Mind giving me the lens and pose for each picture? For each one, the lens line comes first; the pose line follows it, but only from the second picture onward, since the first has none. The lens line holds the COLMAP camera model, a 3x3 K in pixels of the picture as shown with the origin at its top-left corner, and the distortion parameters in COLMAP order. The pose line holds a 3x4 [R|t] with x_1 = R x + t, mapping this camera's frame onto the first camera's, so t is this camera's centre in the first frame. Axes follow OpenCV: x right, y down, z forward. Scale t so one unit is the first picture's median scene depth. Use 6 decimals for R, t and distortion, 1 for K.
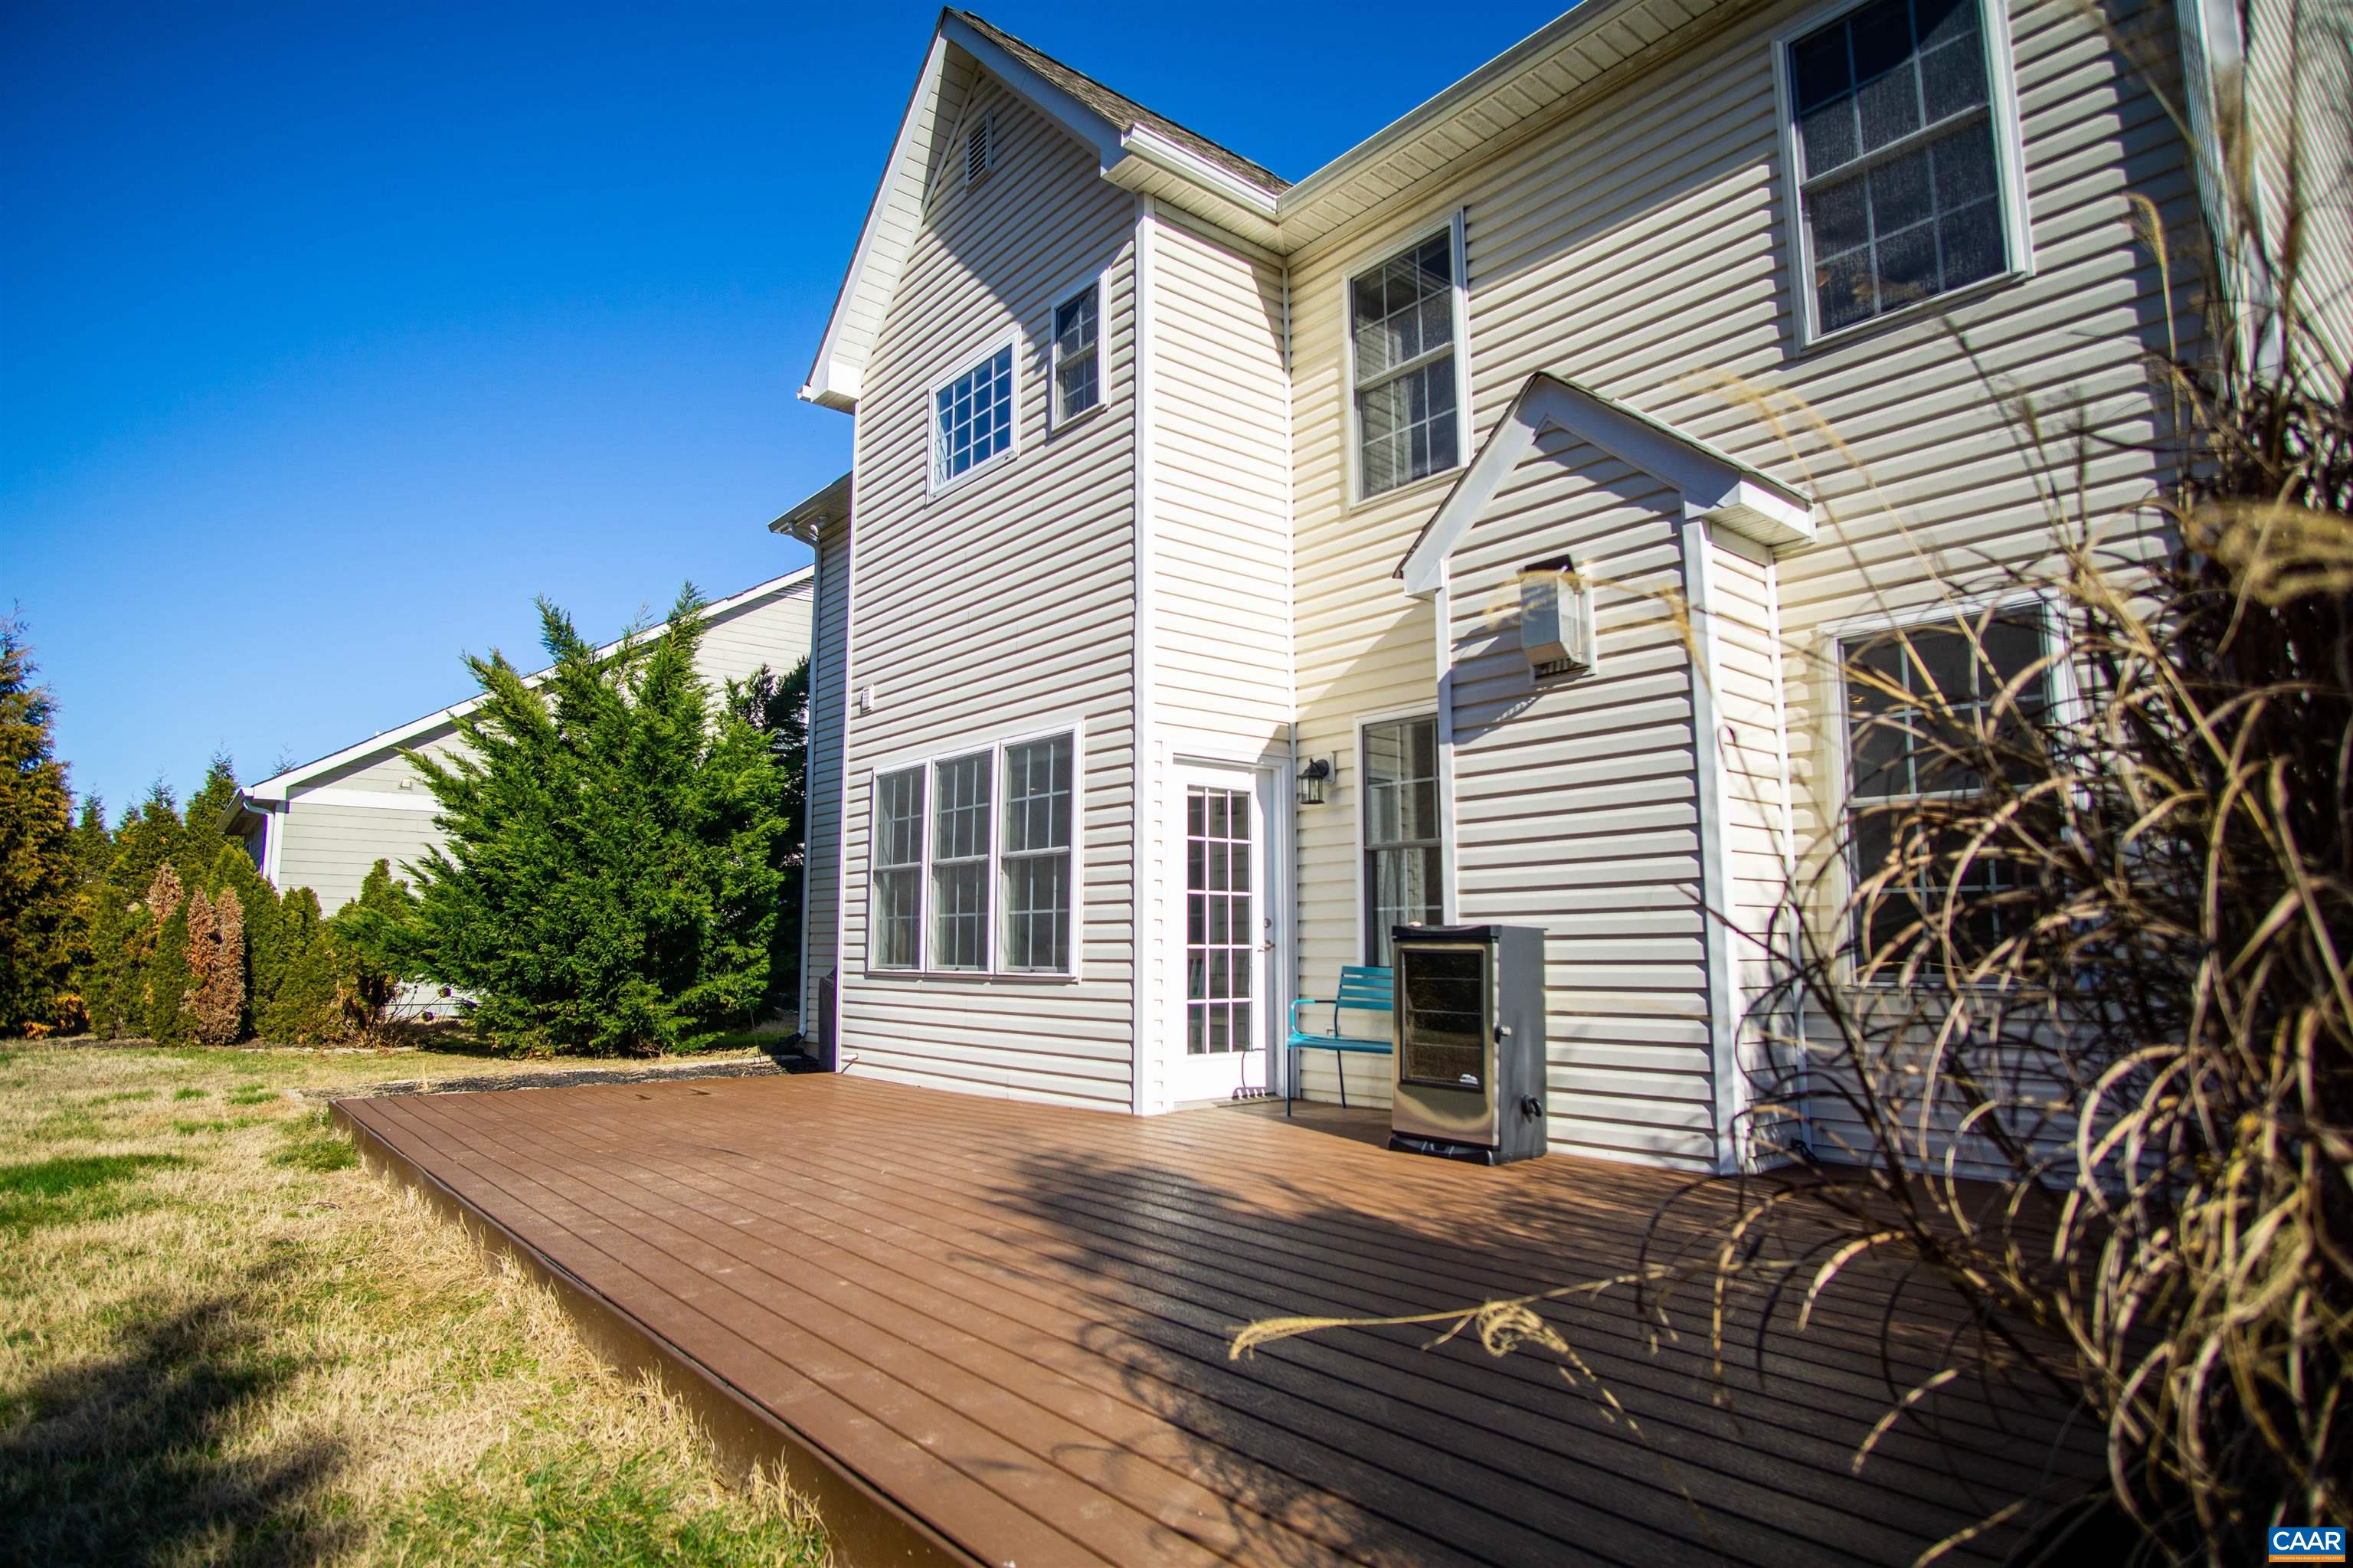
lens RADIAL K [[1269.1, 0, 1154.3], [0, 1269.1, 787.6], [0, 0, 1]] dist [-0.035032, 0.009117]
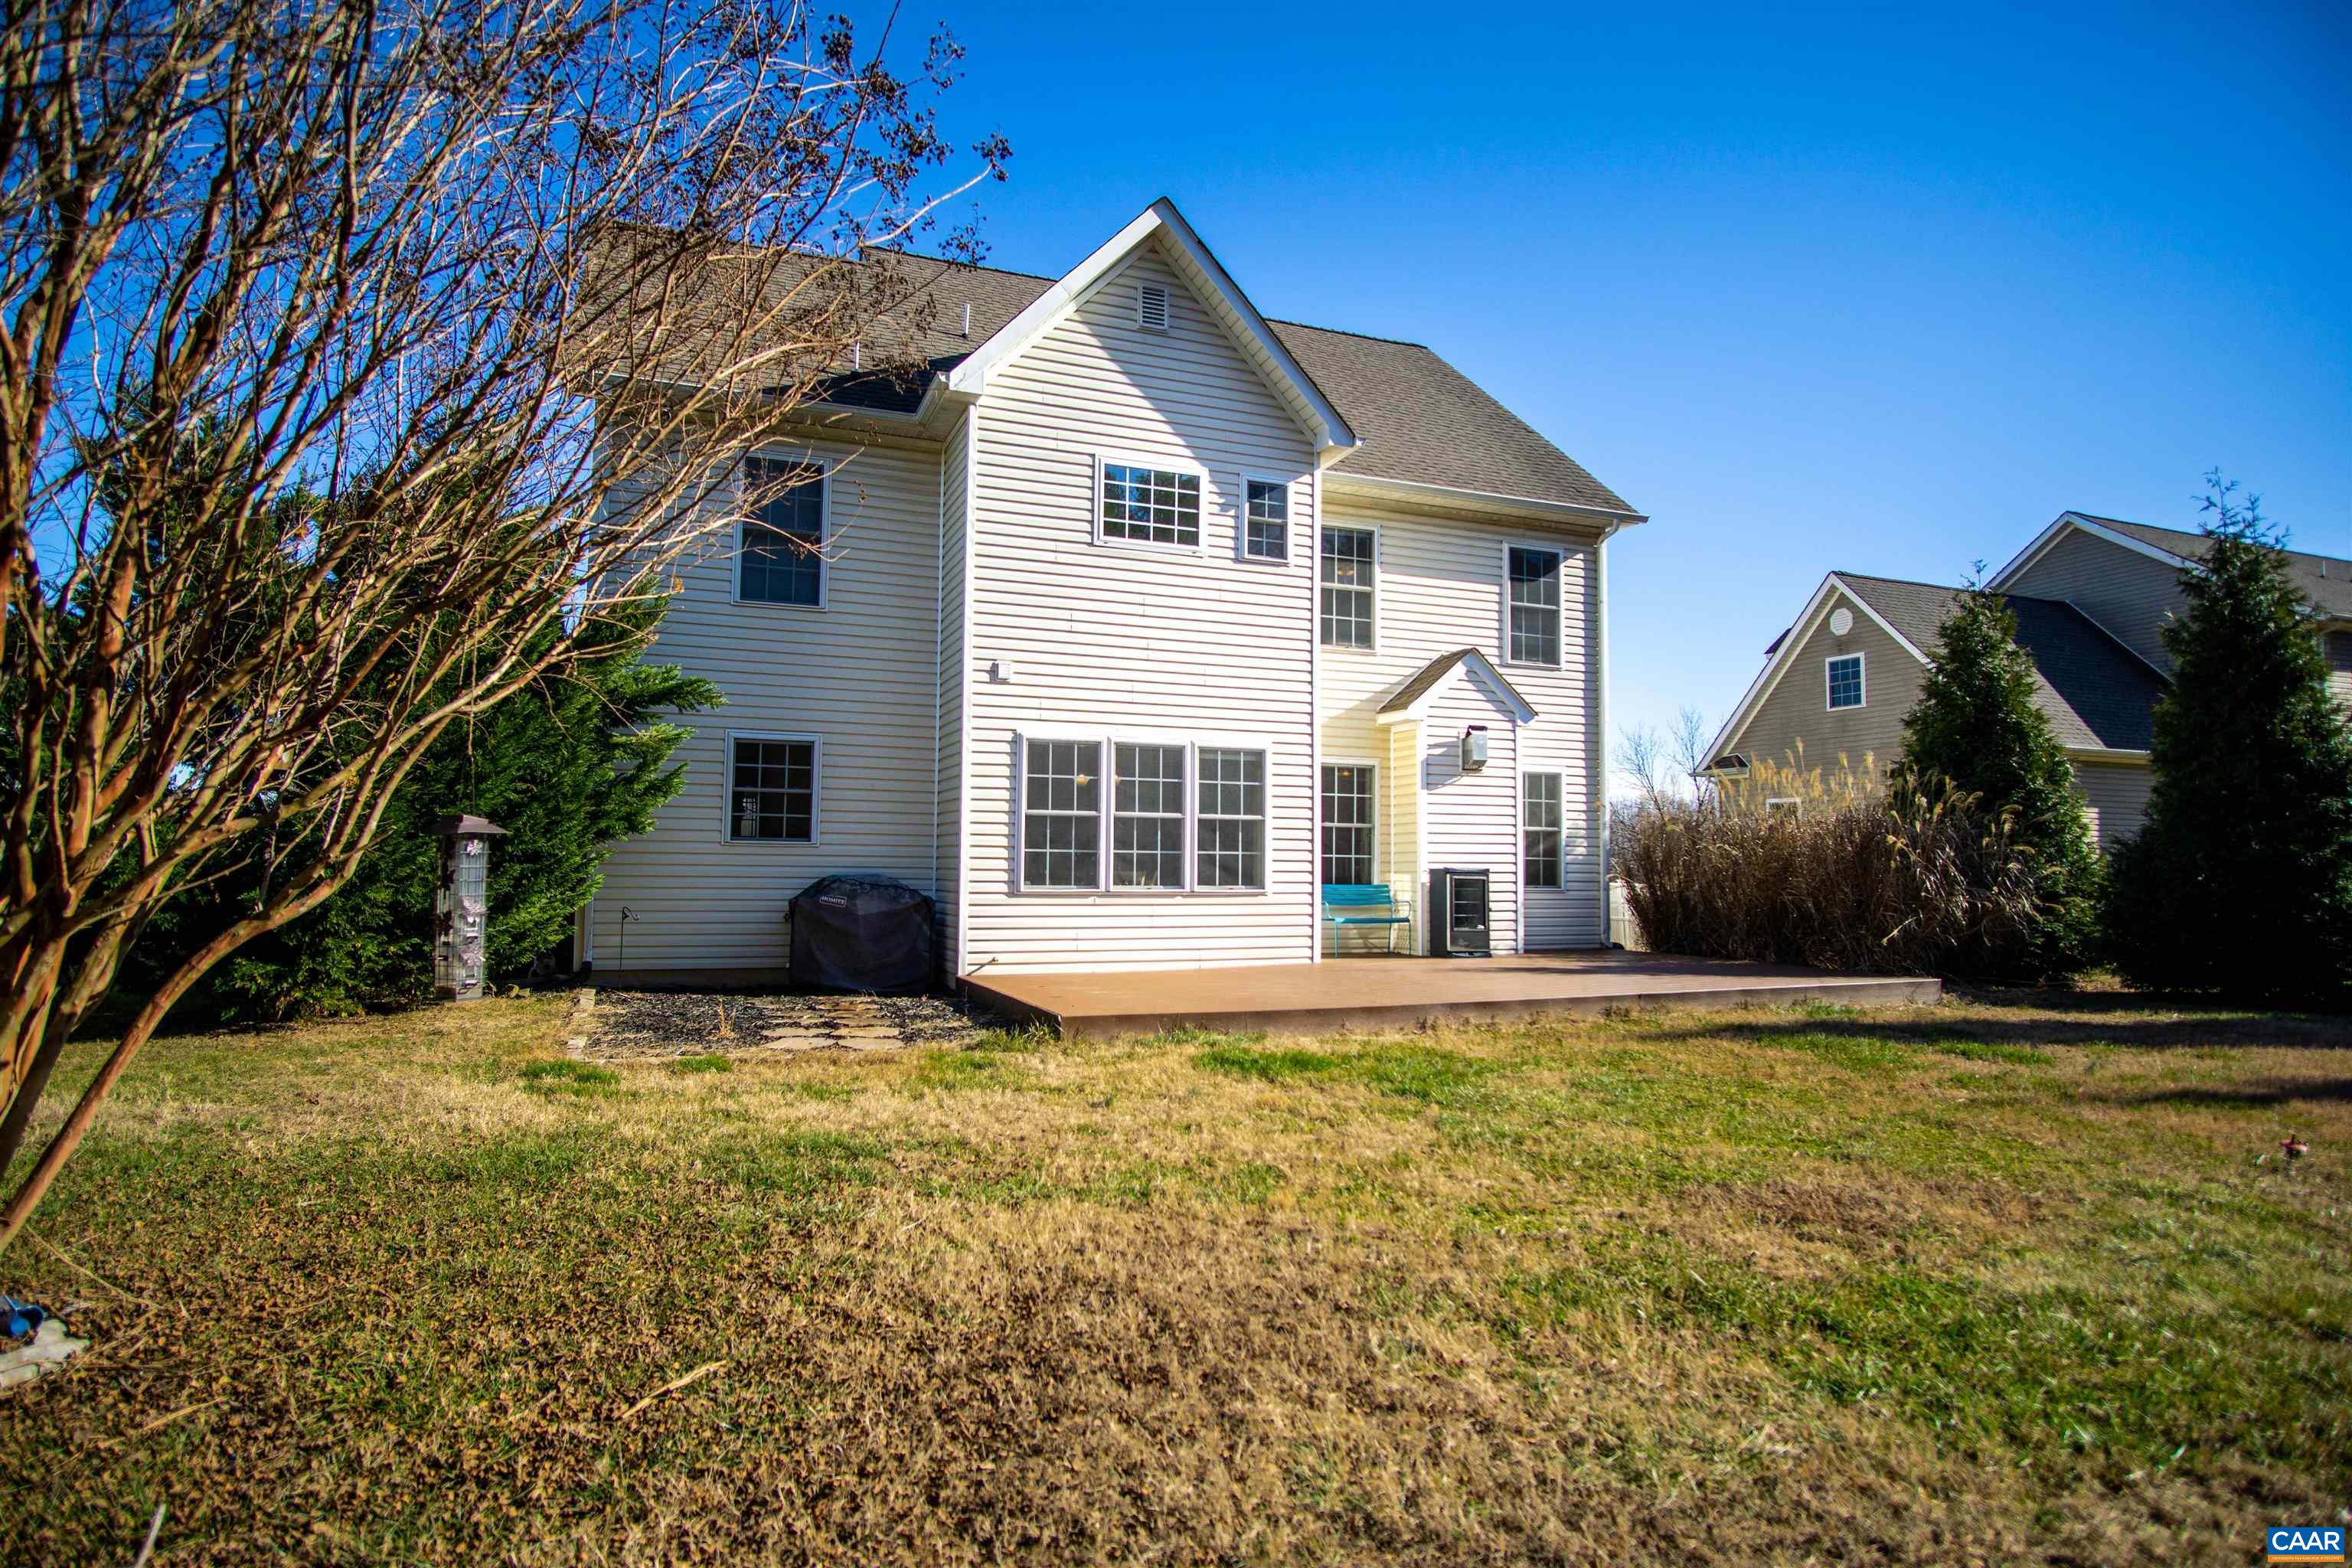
lens RADIAL K [[1282.4, 0, 1154.9], [0, 1282.4, 787.6], [0, 0, 1]] dist [-0.034650, 0.008003]
pose [[0.308176, 0.066074, 0.949032, -1.755797], [-0.128797, 0.991298, -0.027192, 0.073470], [-0.942570, -0.113852, 0.314004, 0.596009]]
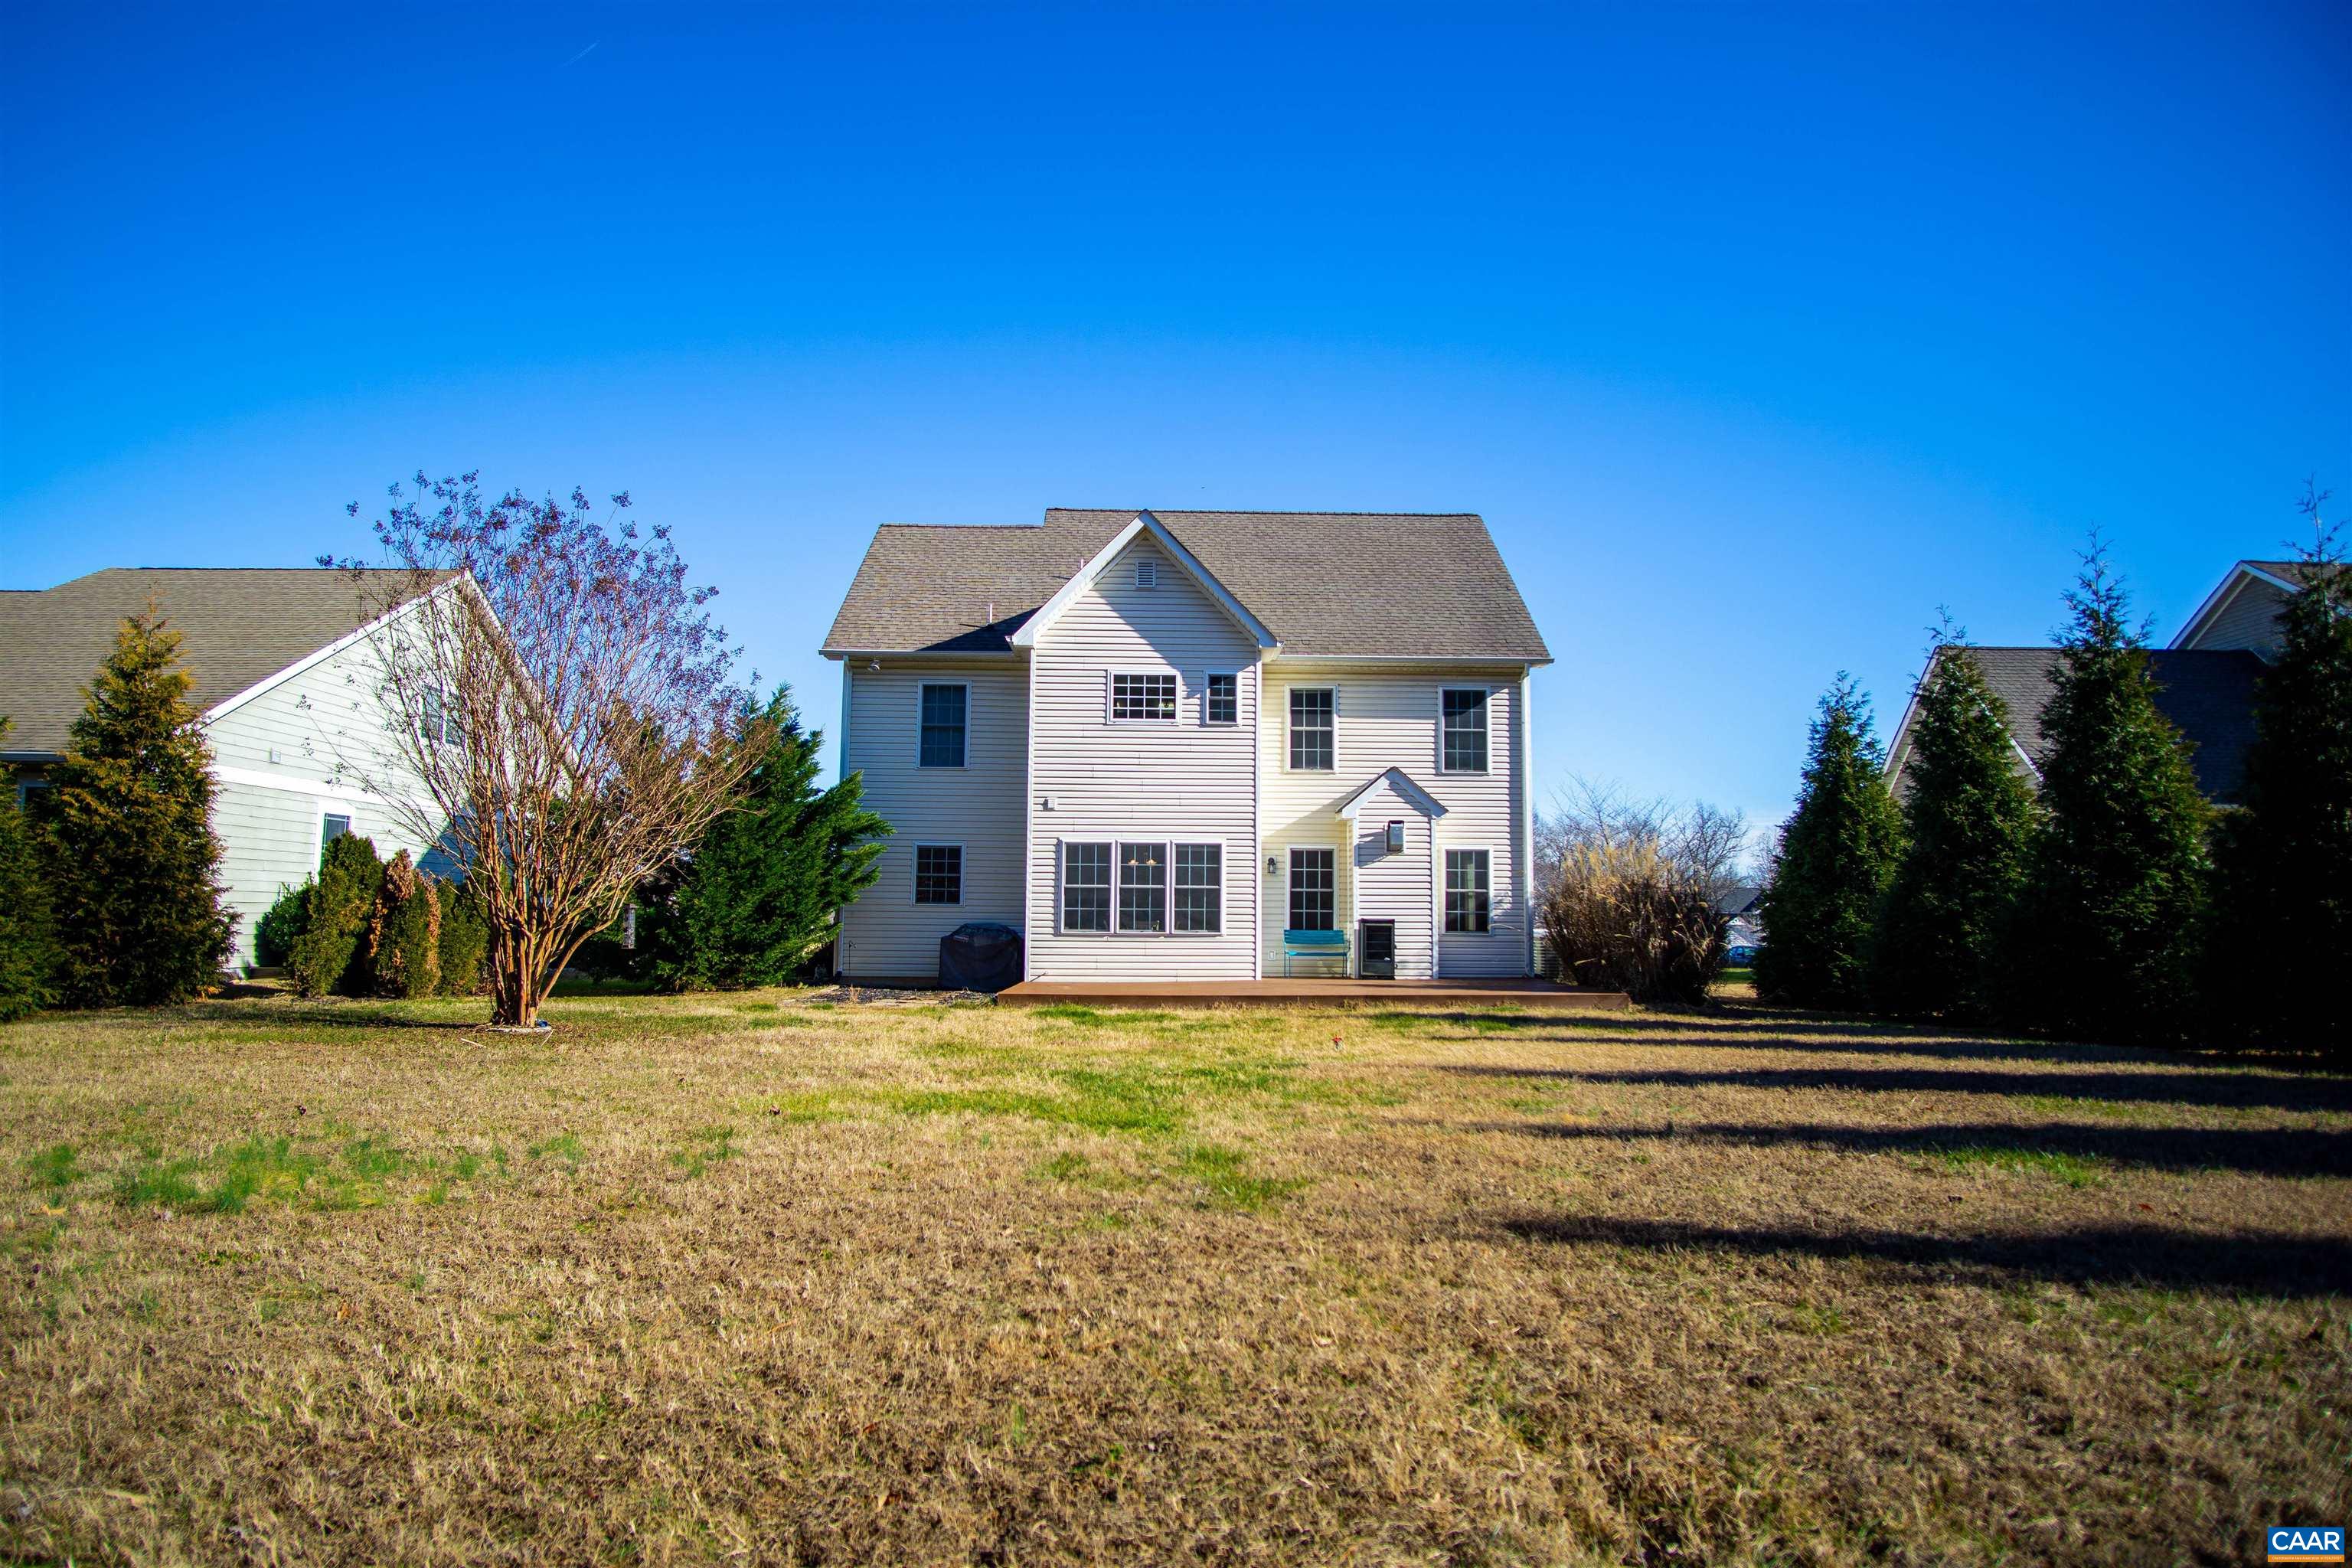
lens RADIAL K [[1268.5, 0, 1153.8], [0, 1268.5, 787.6], [0, 0, 1]] dist [-0.035032, 0.009117]
pose [[0.626524, 0.087895, 0.774430, -2.269661], [-0.107251, 0.993891, -0.026036, -0.077844], [-0.771988, -0.066746, 0.632123, -0.592028]]
